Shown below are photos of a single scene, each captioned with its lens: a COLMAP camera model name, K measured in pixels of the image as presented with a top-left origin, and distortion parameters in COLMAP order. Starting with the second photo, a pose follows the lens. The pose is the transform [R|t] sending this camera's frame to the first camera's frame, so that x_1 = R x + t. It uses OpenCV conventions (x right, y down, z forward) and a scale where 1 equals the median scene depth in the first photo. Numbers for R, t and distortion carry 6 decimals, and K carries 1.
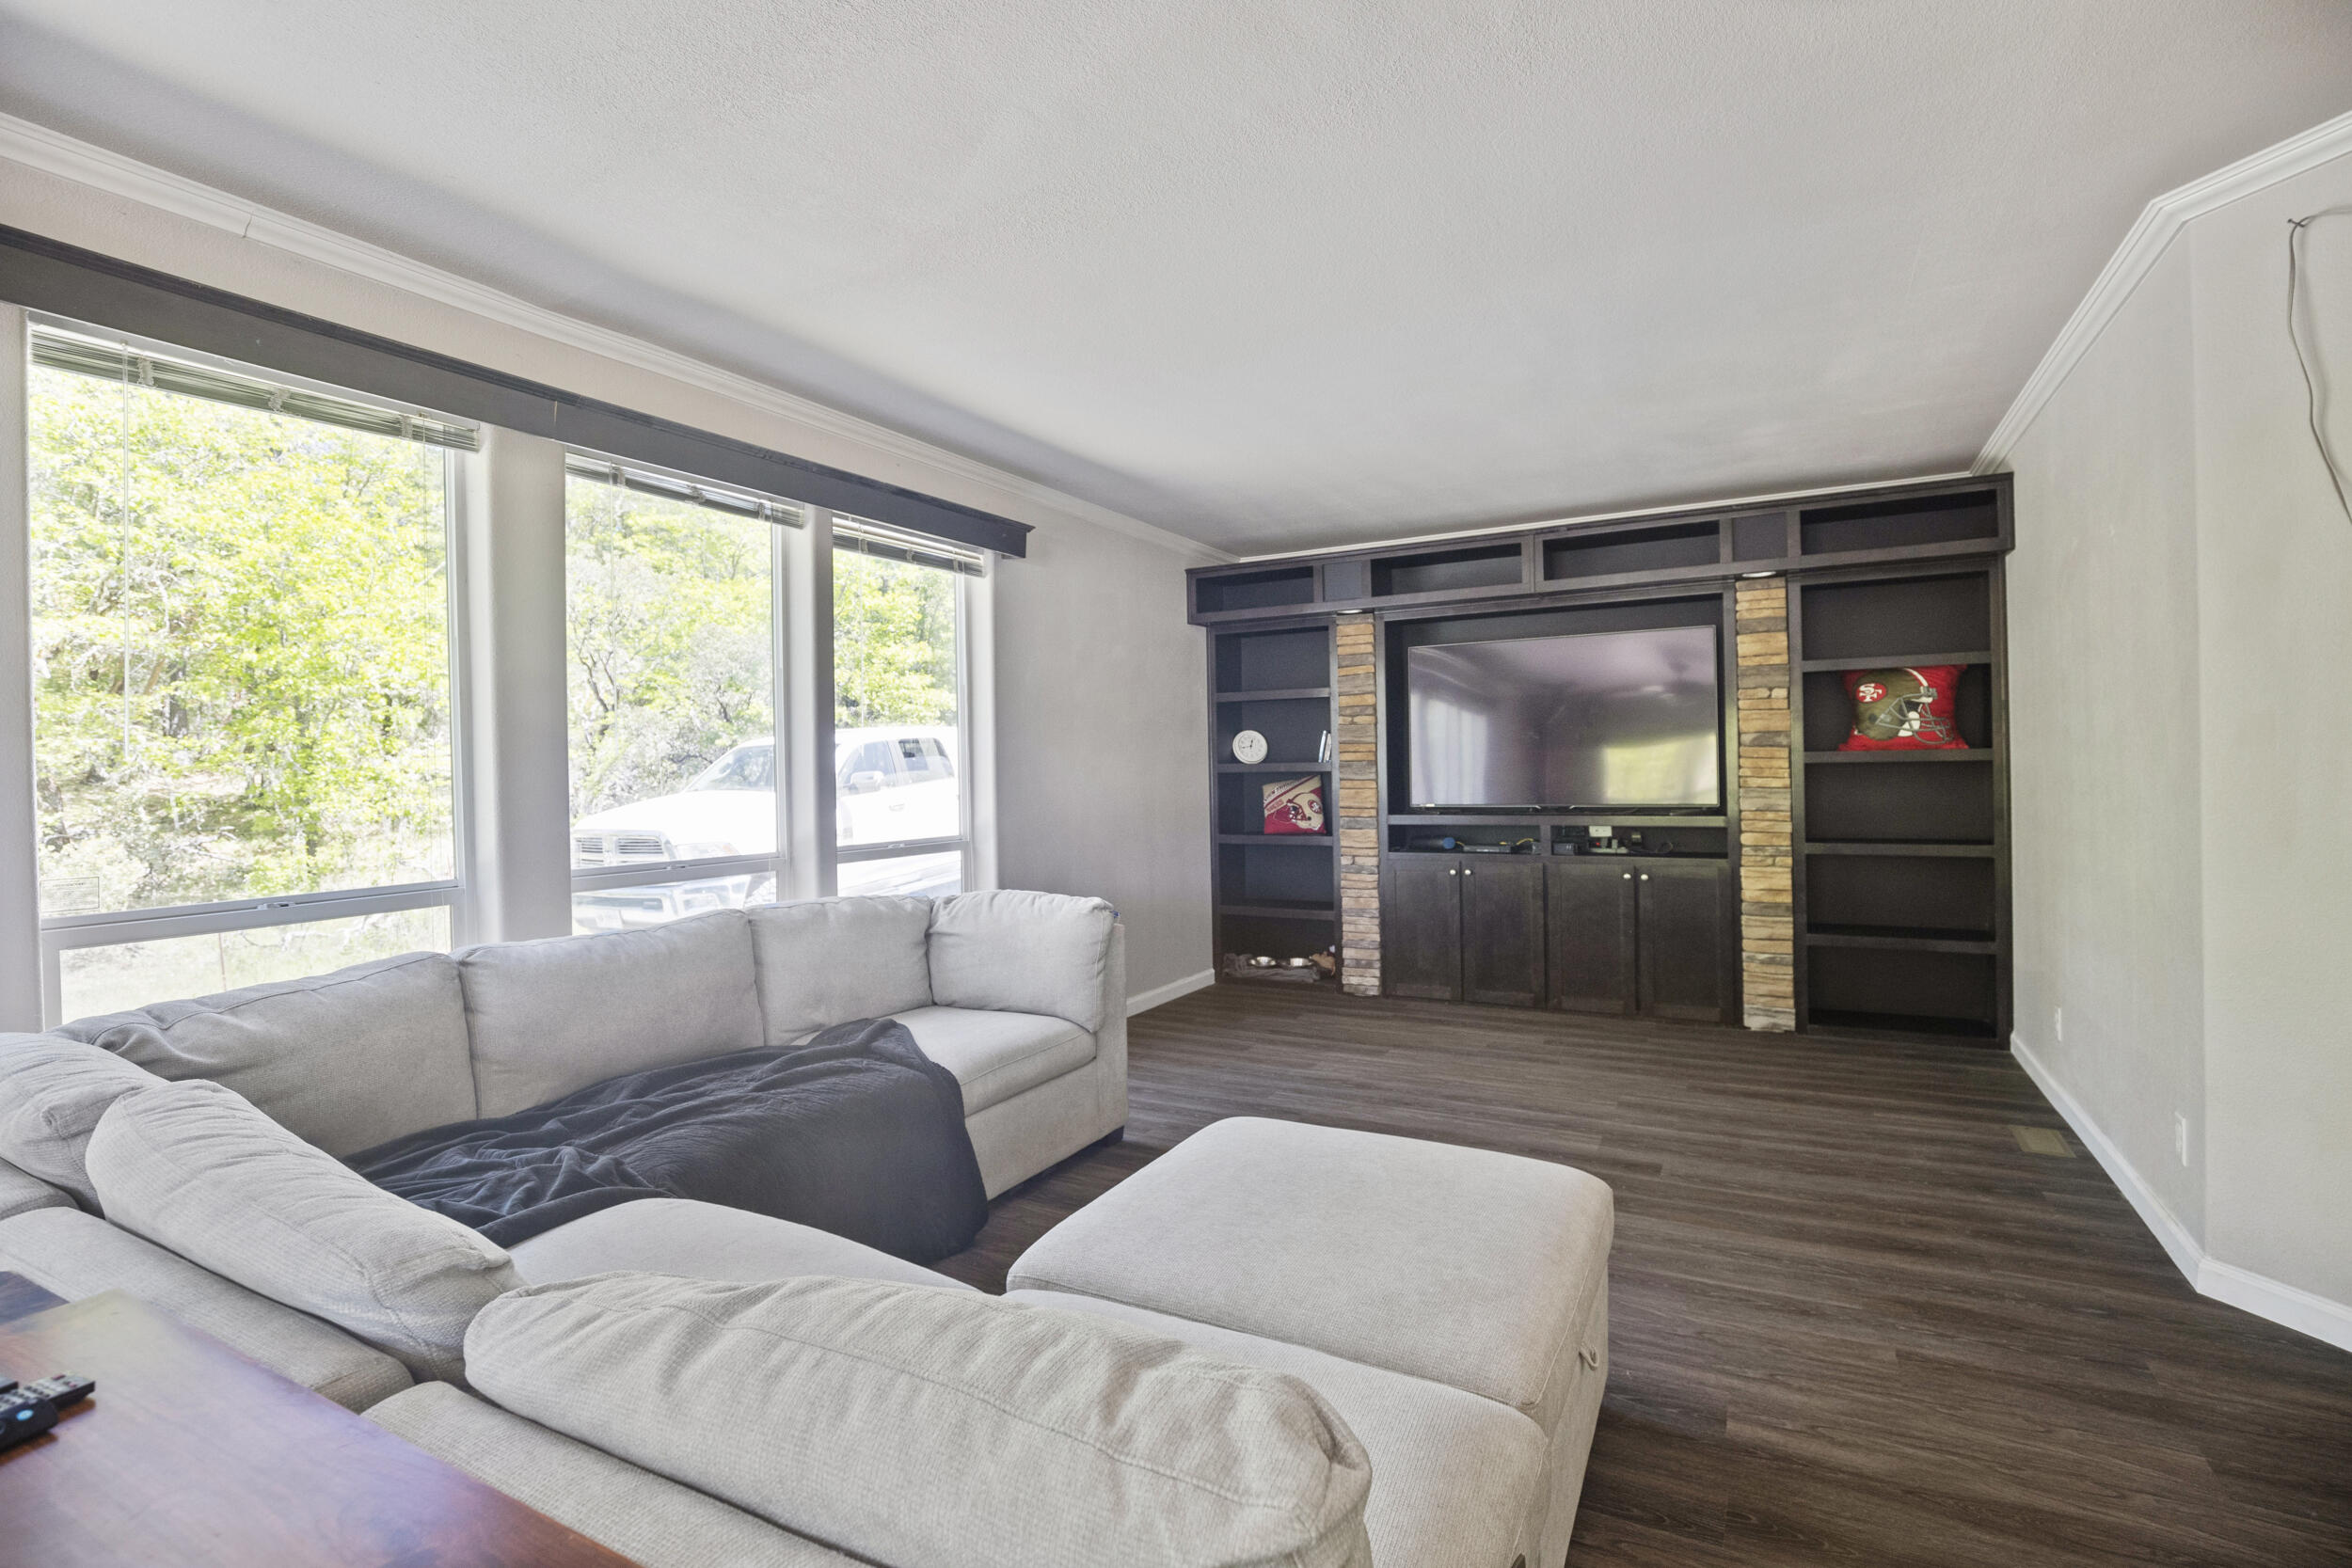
lens RADIAL K [[1101.7, 0, 1184.2], [0, 1101.7, 766.2], [0, 0, 1]] dist [-0.004519, -0.000704]
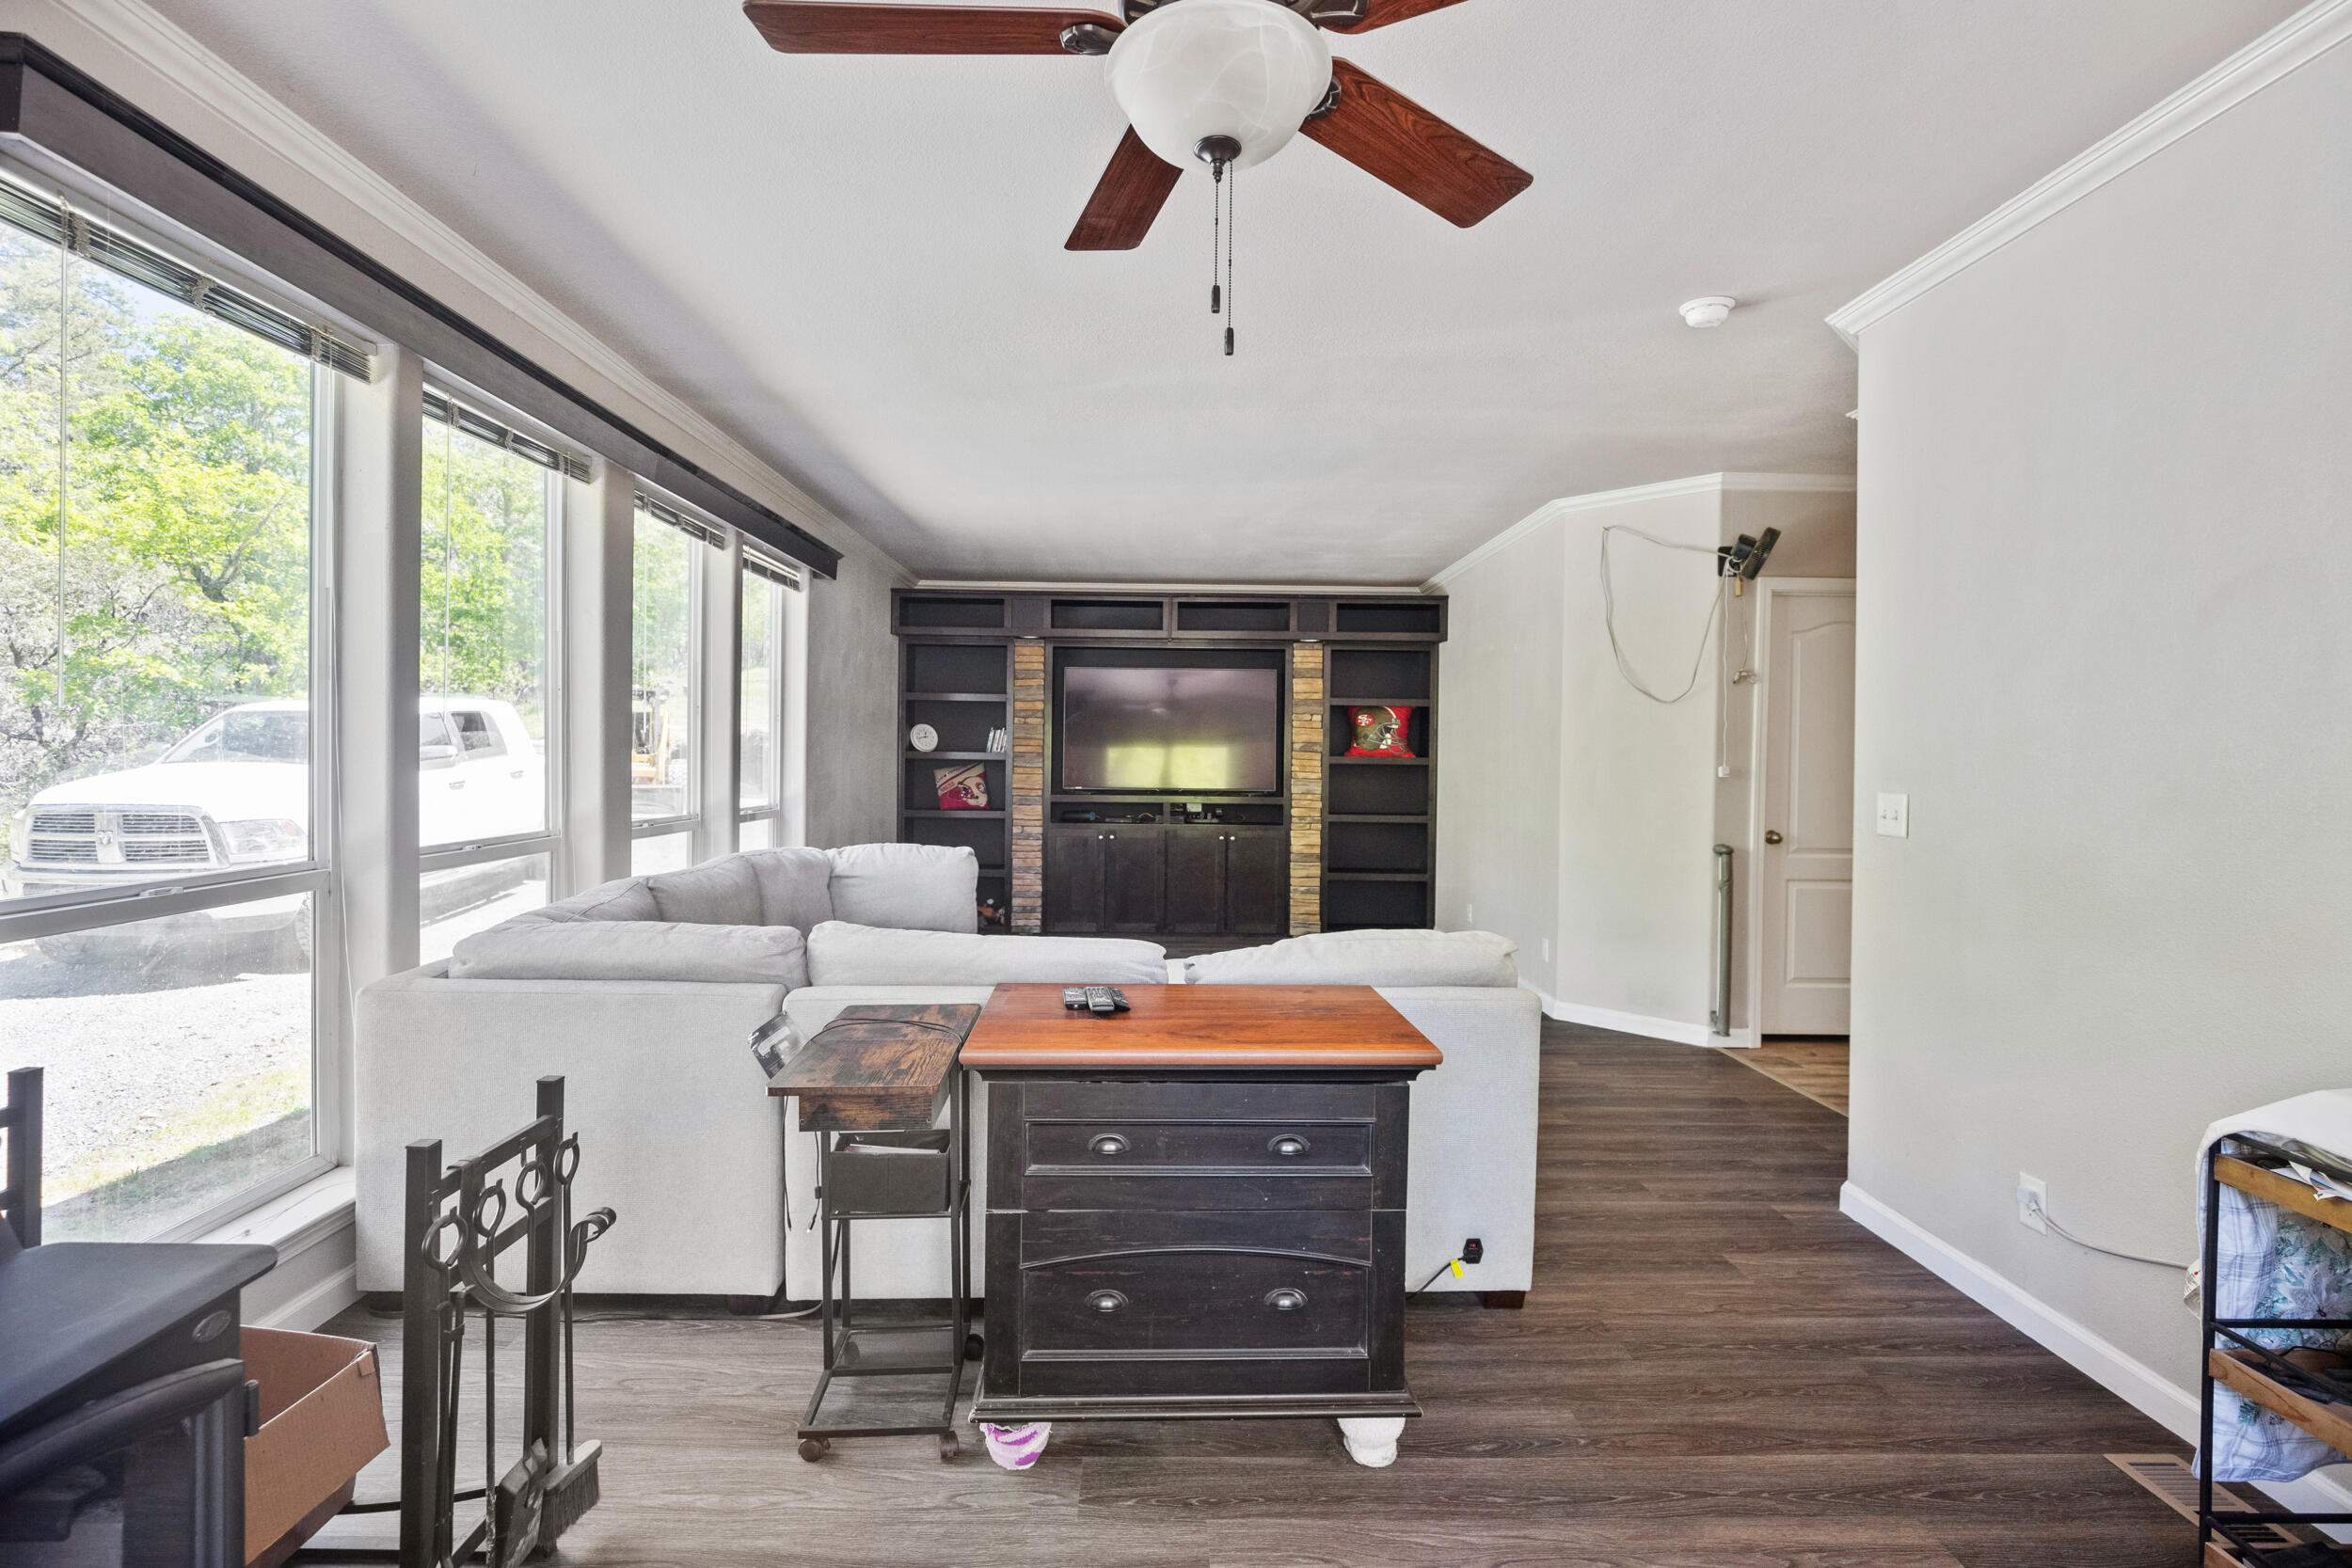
lens RADIAL K [[1101.7, 0, 1168.8], [0, 1101.7, 779.9], [0, 0, 1]] dist [-0.004519, -0.000704]
pose [[0.869363, 0.019584, 0.493786, -0.397572], [-0.029754, 0.999476, 0.012745, 0.006928], [-0.493278, -0.025772, 0.869490, -0.240858]]
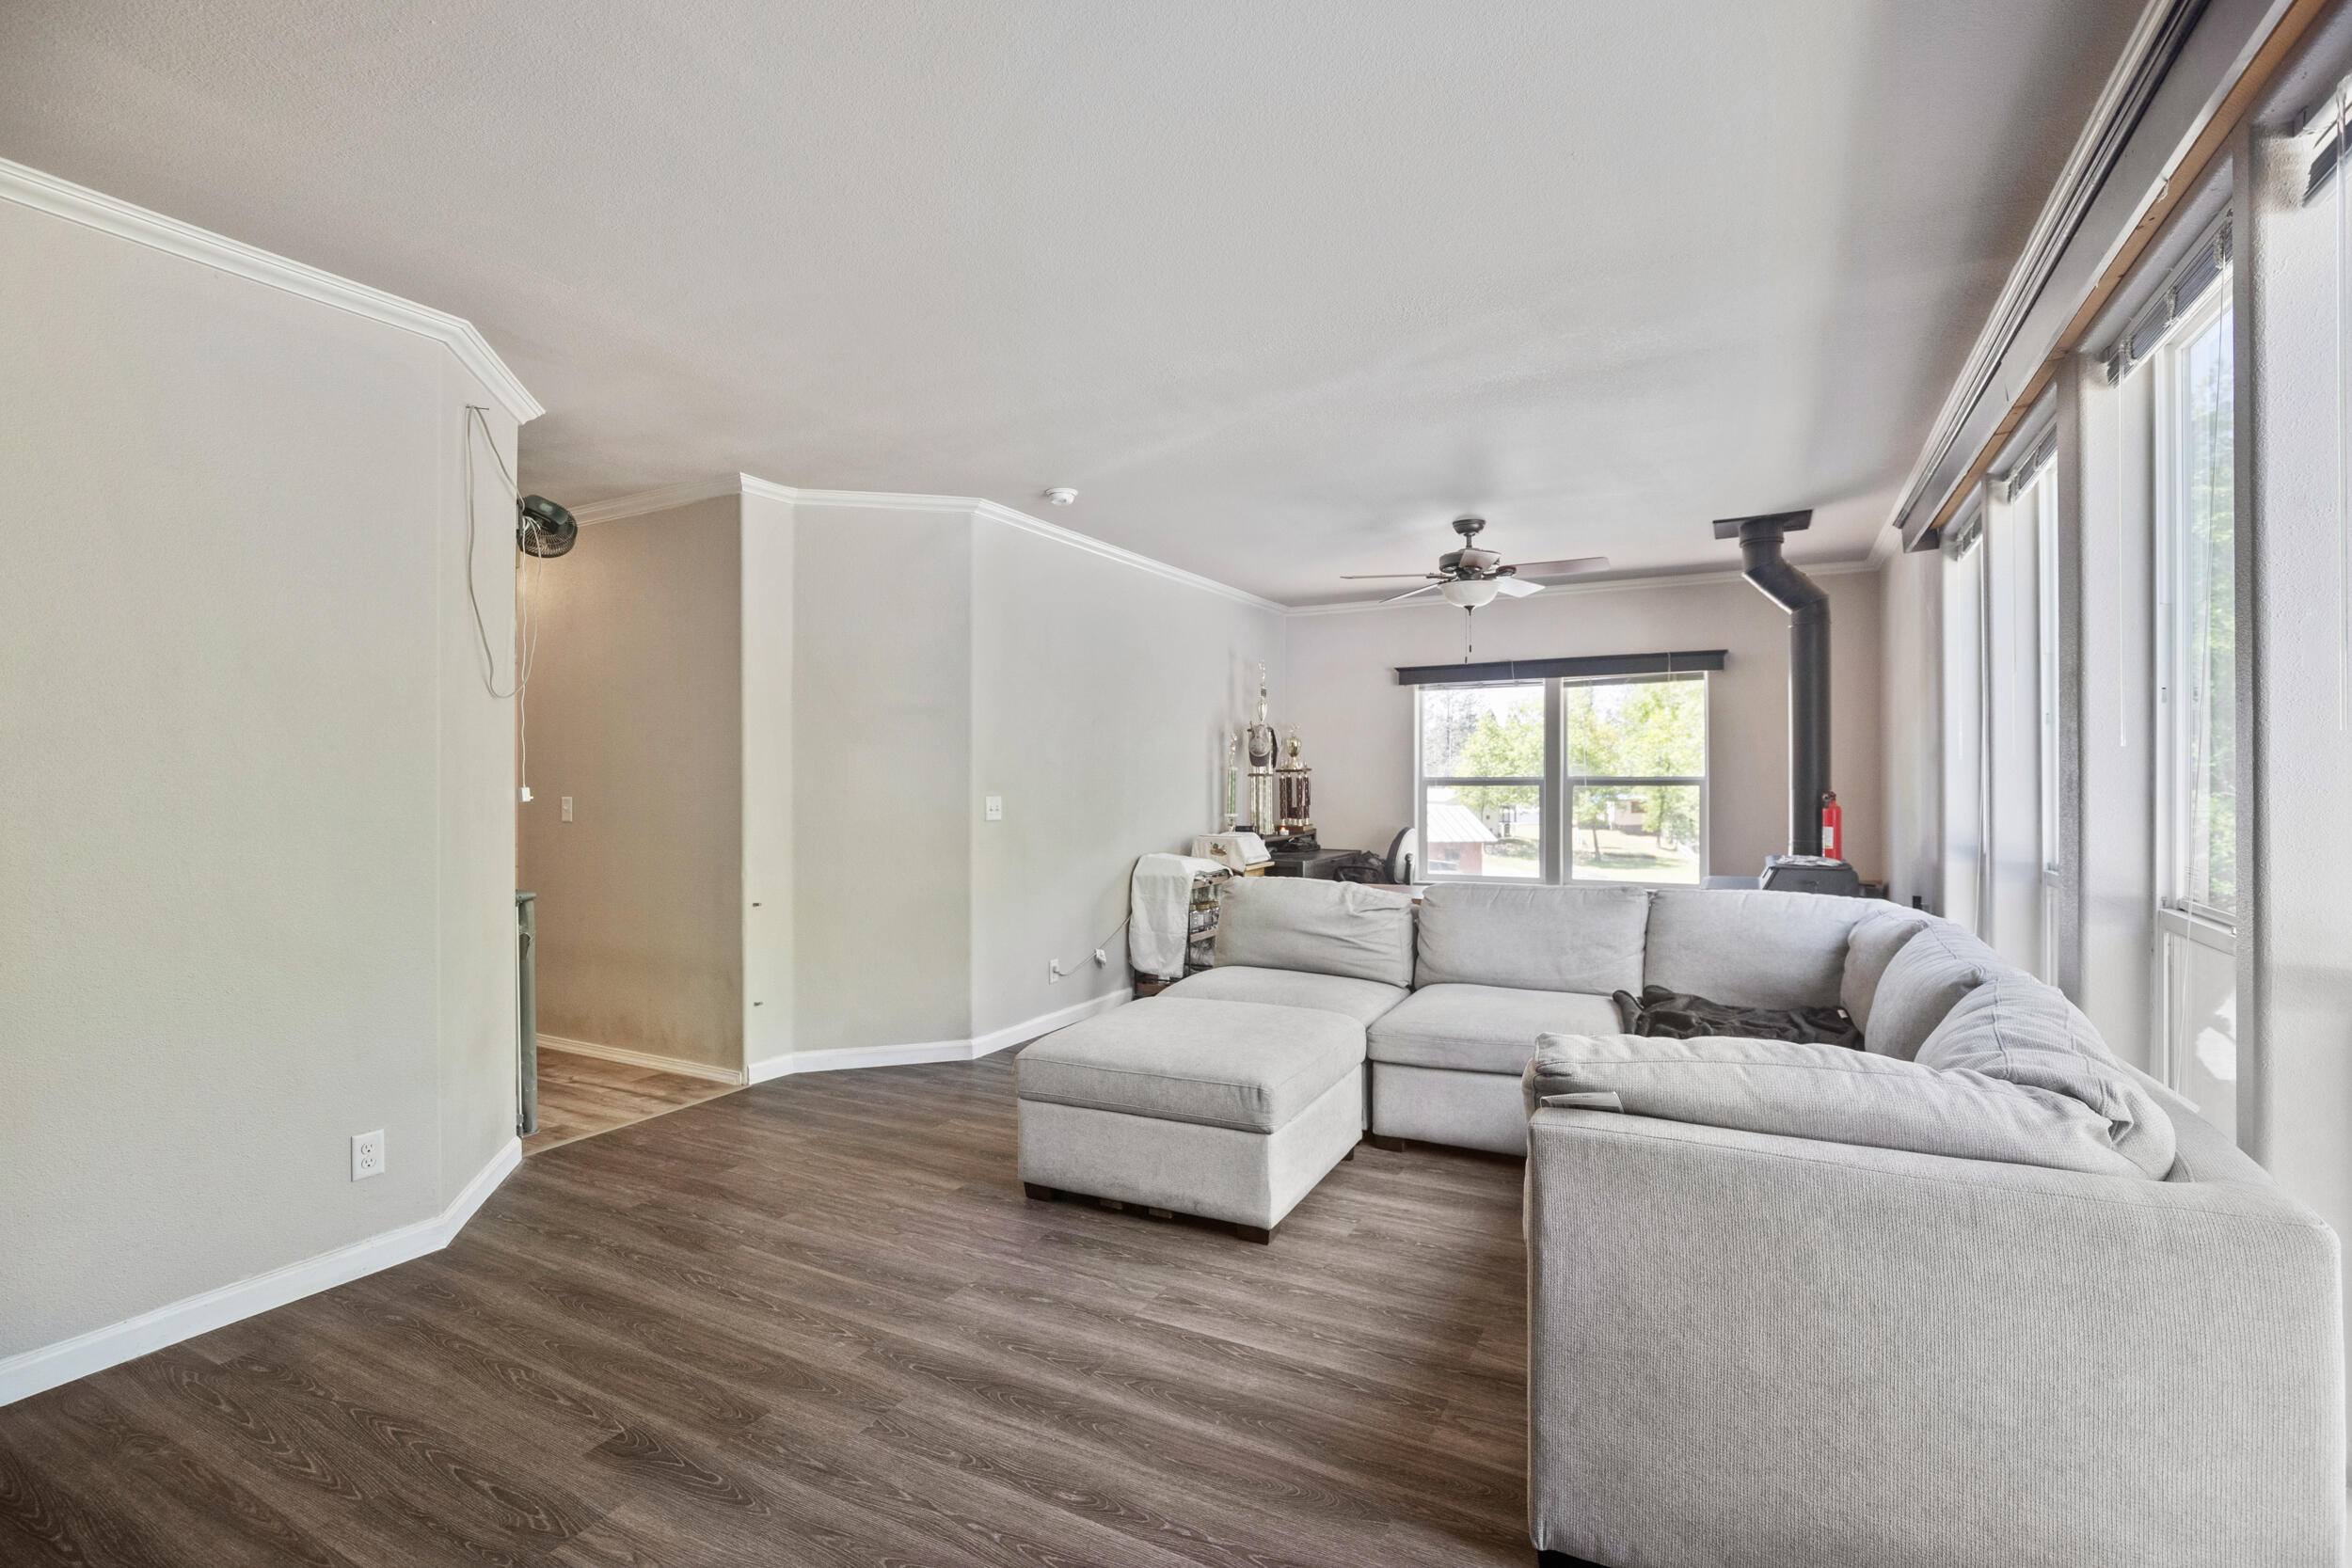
lens RADIAL K [[1101.7, 0, 1171.6], [0, 1101.7, 780.0], [0, 0, 1]] dist [-0.004519, -0.000704]
pose [[-0.999657, 0.024847, -0.008322, 0.074008], [0.024841, 0.999691, 0.000811, -0.001683], [0.008340, 0.000604, -0.999965, 1.120461]]
